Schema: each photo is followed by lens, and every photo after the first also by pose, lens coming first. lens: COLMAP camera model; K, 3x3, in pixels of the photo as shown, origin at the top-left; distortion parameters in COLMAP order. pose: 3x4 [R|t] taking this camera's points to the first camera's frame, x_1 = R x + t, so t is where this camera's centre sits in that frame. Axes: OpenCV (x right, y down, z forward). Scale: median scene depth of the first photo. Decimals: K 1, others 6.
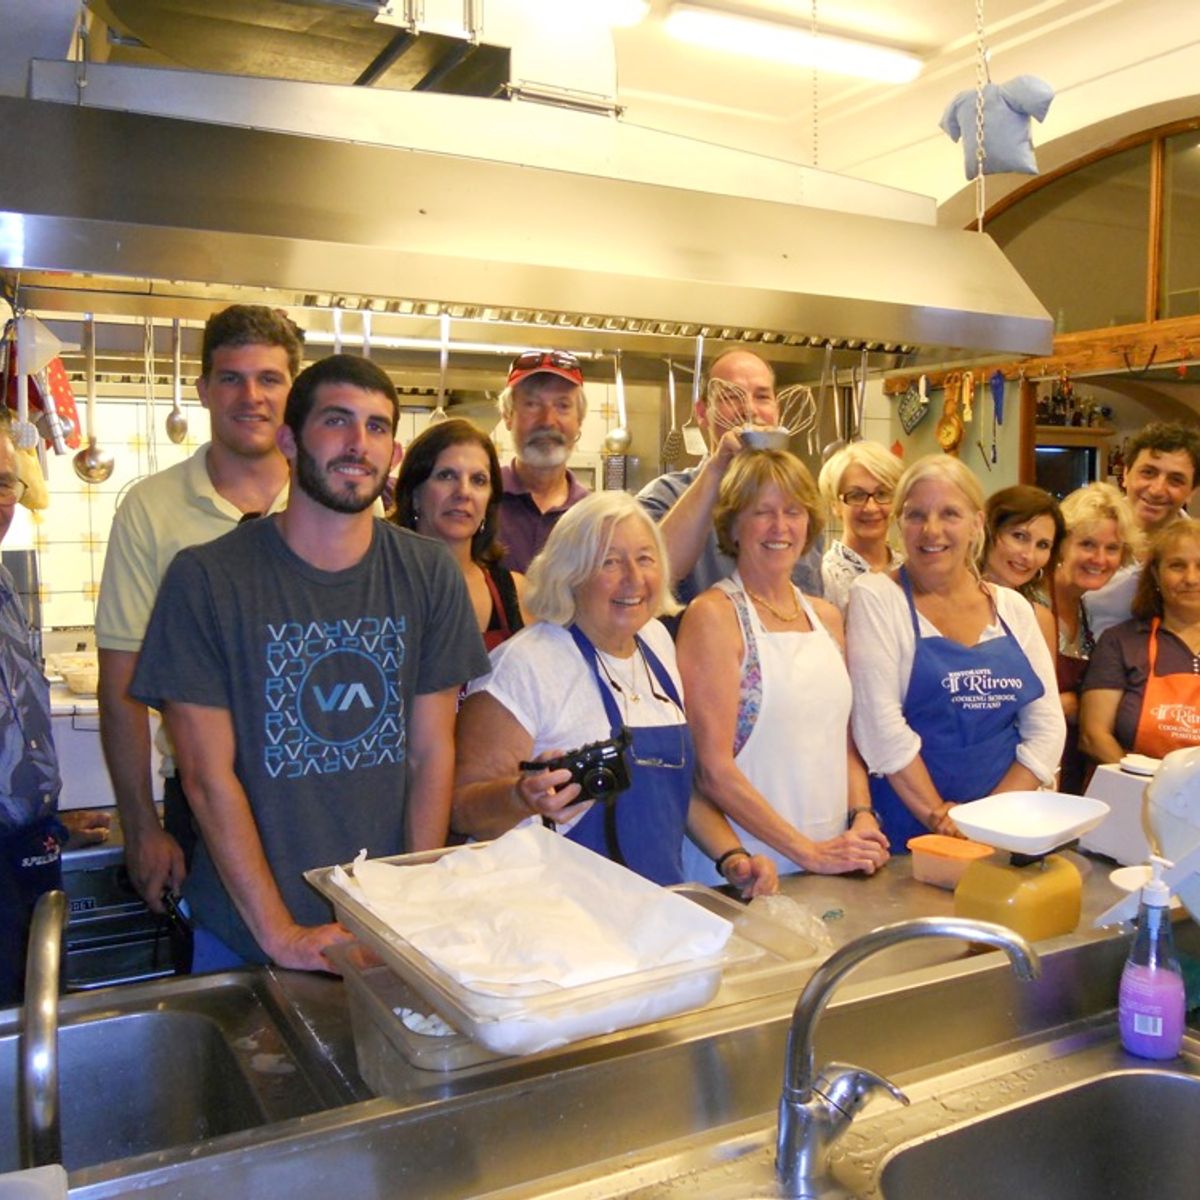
lens RADIAL K [[1219.2, 0, 600.0], [0, 1219.2, 600.0], [0, 0, 1]] dist [-0.039030, -0.009076]
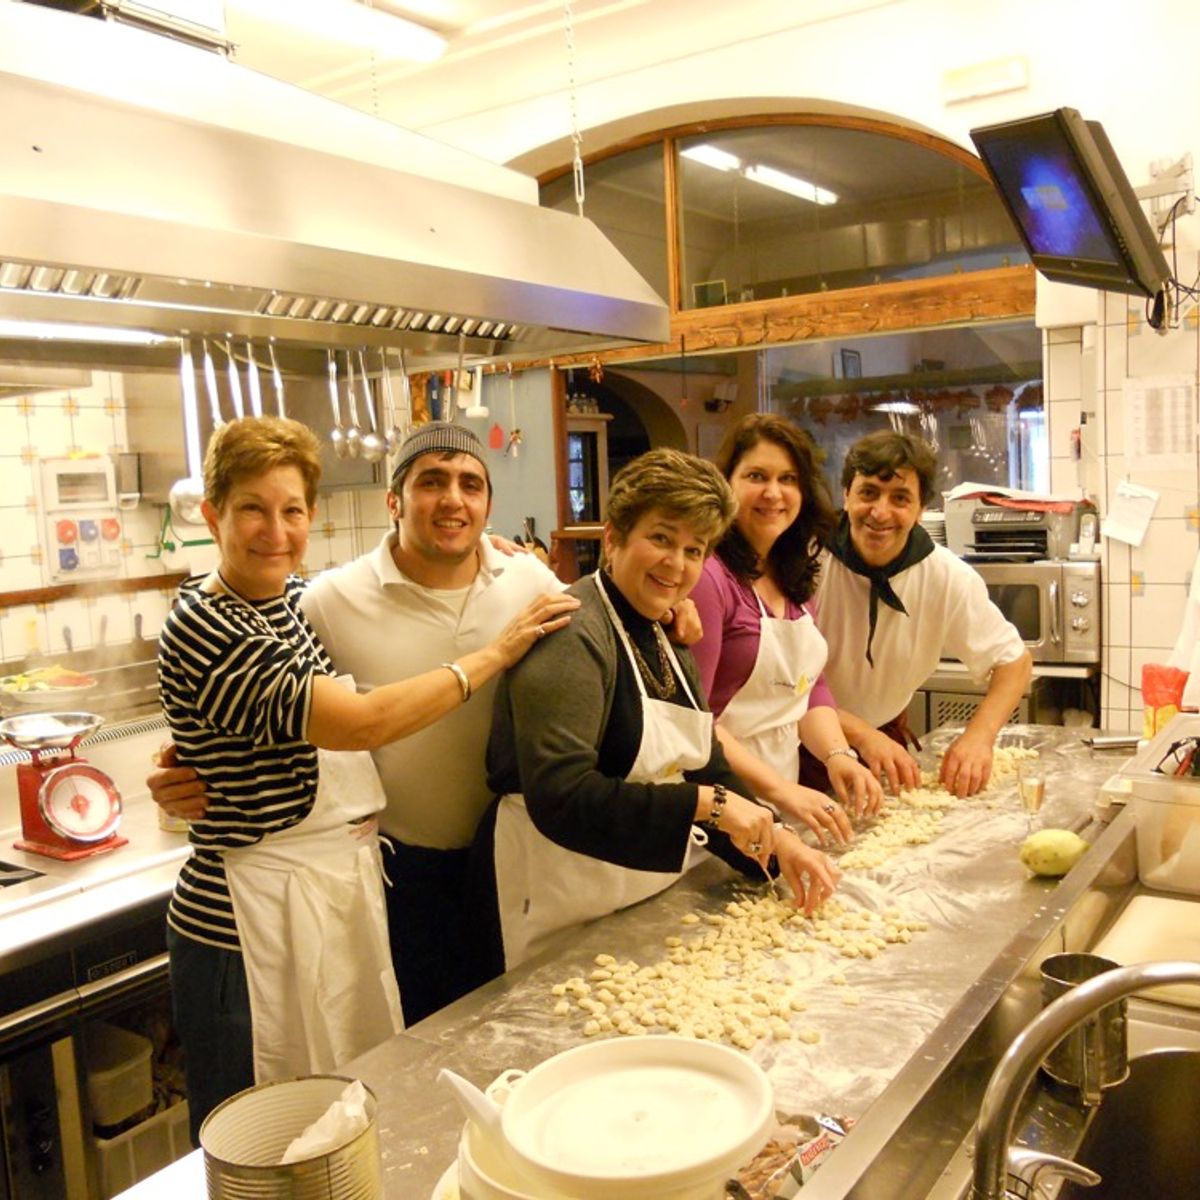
lens RADIAL K [[1219.2, 0, 600.0], [0, 1219.2, 600.0], [0, 0, 1]] dist [-0.039030, -0.009076]
pose [[0.872137, -0.089819, 0.480946, -0.147556], [0.087833, 0.995778, 0.026692, -0.014020], [-0.481312, 0.018964, 0.876344, 0.105887]]
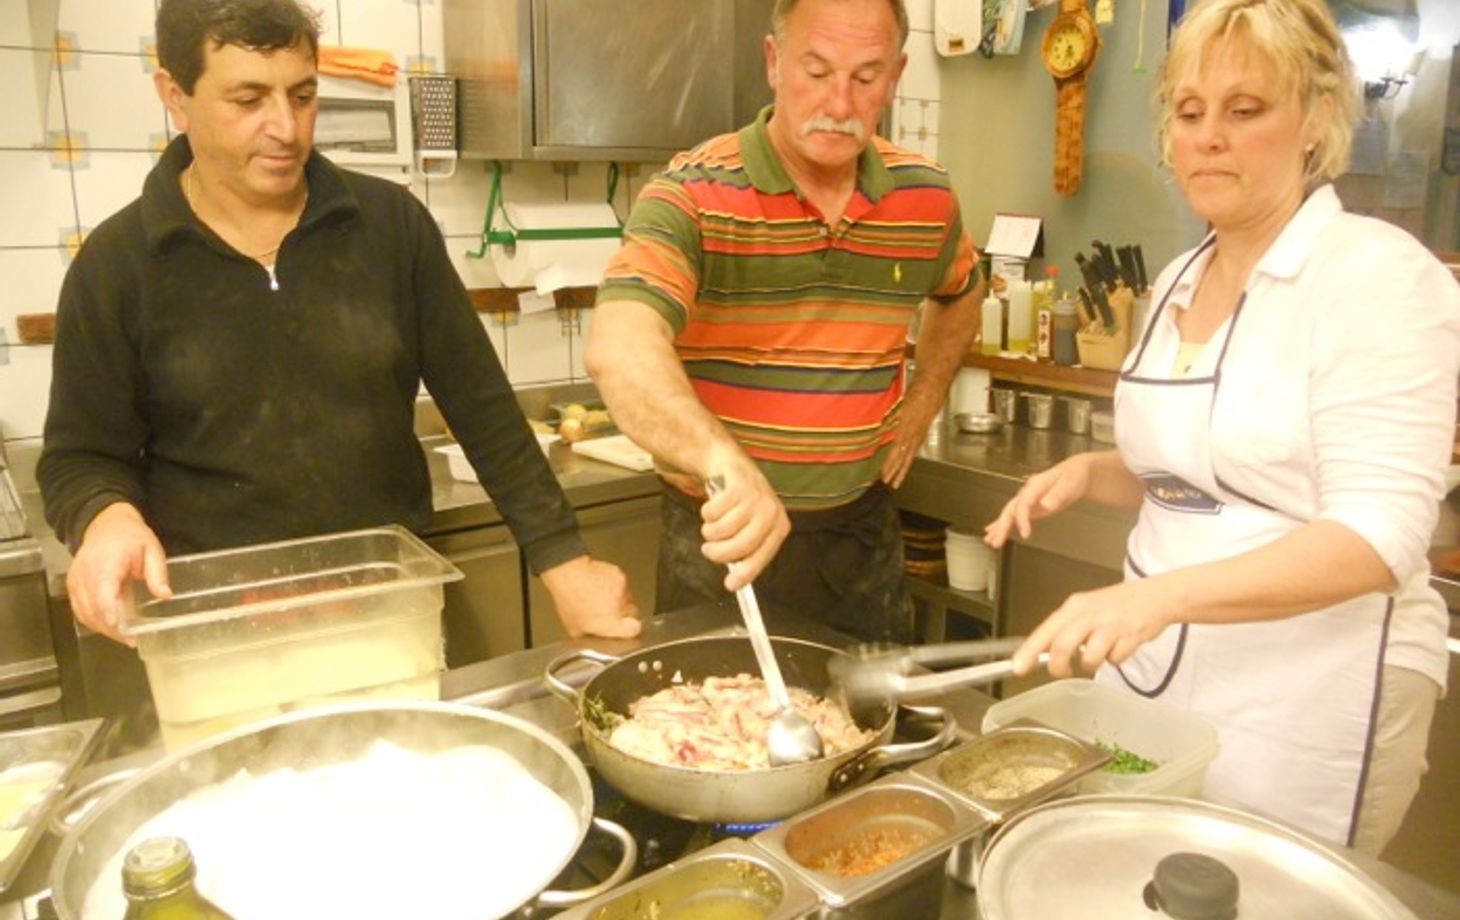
lens RADIAL K [[1112.5, 0, 730.0], [0, 1112.5, 460.0], [0, 0, 1]] dist [-0.040257, -0.006576]
pose [[0.987919, -0.035394, 0.150872, 0.071622], [0.013239, 0.989286, 0.145392, -0.035824], [-0.154402, -0.141639, 0.977803, 0.651281]]
